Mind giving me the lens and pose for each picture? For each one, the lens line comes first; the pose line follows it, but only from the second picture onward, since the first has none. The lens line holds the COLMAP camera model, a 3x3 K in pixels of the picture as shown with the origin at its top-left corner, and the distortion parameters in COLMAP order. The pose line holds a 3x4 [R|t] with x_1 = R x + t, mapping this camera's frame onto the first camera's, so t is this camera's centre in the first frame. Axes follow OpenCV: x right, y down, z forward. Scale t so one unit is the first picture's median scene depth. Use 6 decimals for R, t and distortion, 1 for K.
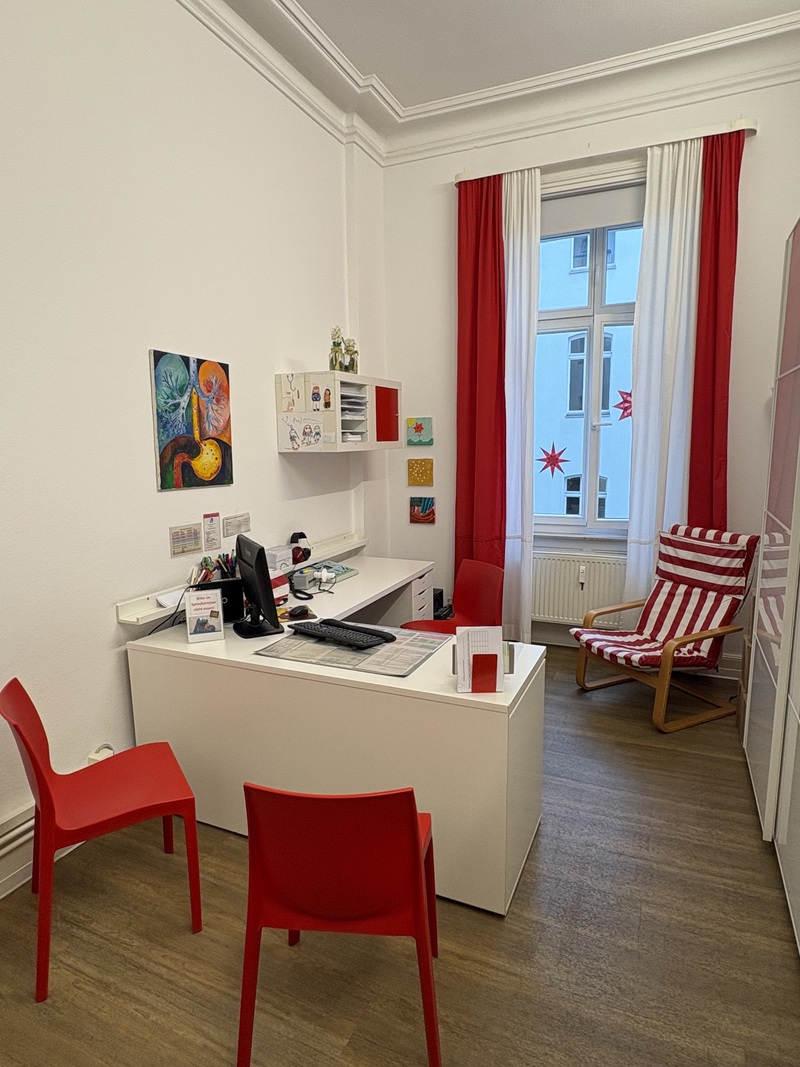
lens RADIAL K [[617.0, 0, 398.4], [0, 617.0, 534.7], [0, 0, 1]] dist [-0.003166, -0.000773]
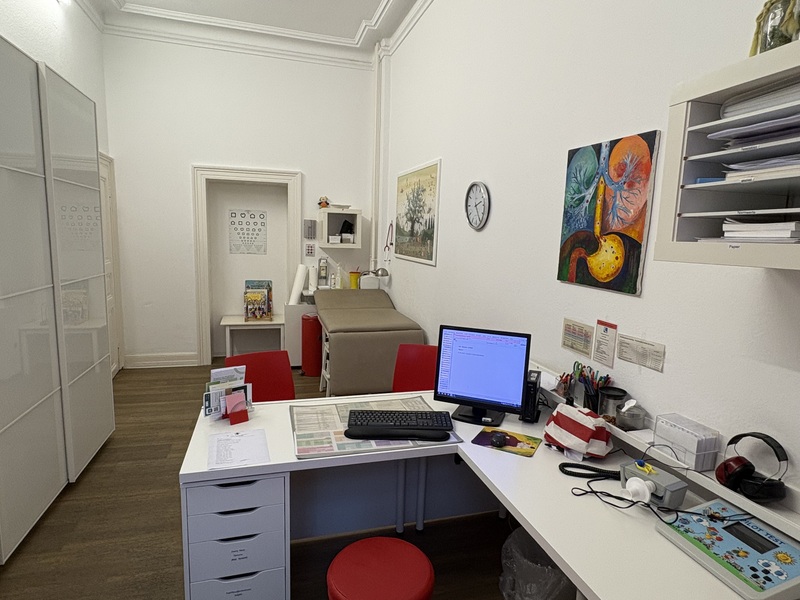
lens RADIAL K [[462.6, 0, 398.9], [0, 462.6, 301.7], [0, 0, 1]] dist [-0.003166, -0.000773]
pose [[-0.764559, 0.080127, -0.639554, 0.336849], [-0.118616, 0.957806, 0.261799, -0.205639], [0.633546, 0.276022, -0.722794, 1.352652]]
